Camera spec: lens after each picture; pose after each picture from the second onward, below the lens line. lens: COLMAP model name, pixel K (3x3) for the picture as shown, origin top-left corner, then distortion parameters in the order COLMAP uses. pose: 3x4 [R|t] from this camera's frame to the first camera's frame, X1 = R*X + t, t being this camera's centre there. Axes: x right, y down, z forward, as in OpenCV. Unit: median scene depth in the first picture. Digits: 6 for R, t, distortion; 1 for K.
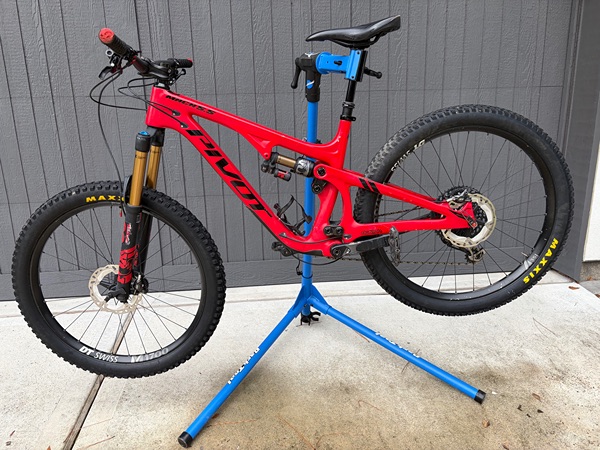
lens RADIAL K [[450.5, 0, 306.3], [0, 450.5, 224.7], [0, 0, 1]] dist [0.000308, -0.022648]
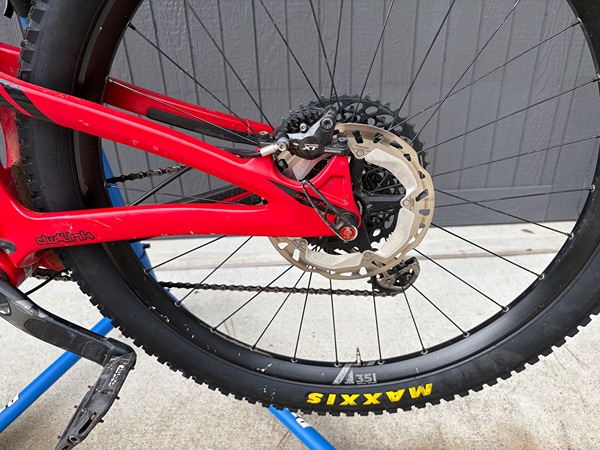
lens RADIAL K [[450.5, 0, 298.1], [0, 450.5, 226.4], [0, 0, 1]] dist [0.000308, -0.022648]
pose [[0.995910, 0.031144, -0.084808, 0.322488], [-0.013500, 0.979466, 0.201157, -0.057546], [0.089331, -0.199189, 0.975881, 0.600431]]
